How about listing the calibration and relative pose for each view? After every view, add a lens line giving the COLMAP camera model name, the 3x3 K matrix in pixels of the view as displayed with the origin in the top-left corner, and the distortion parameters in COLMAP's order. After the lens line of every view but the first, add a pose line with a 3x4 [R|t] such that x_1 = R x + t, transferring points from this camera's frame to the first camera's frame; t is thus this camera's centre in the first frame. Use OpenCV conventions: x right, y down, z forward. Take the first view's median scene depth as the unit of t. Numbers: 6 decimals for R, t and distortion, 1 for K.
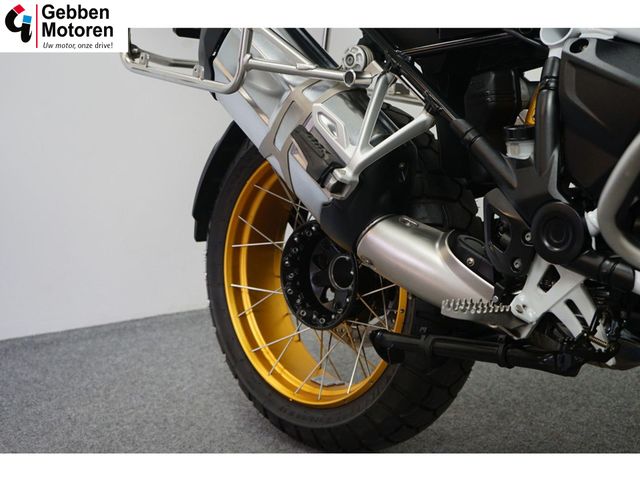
lens RADIAL K [[1030.6, 0, 320.6], [0, 1030.6, 235.6], [0, 0, 1]] dist [0.008551, 0.000000]
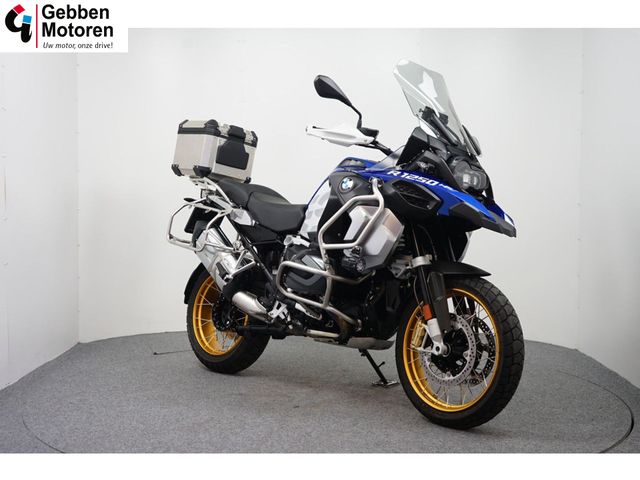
lens RADIAL K [[935.3, 0, 316.4], [0, 935.3, 236.9], [0, 0, 1]] dist [-0.030418, 0.000000]
pose [[0.996766, 0.079445, 0.012053, 0.262541], [-0.076010, 0.980863, -0.179249, 0.347597], [-0.026062, 0.177753, 0.983730, -2.113425]]
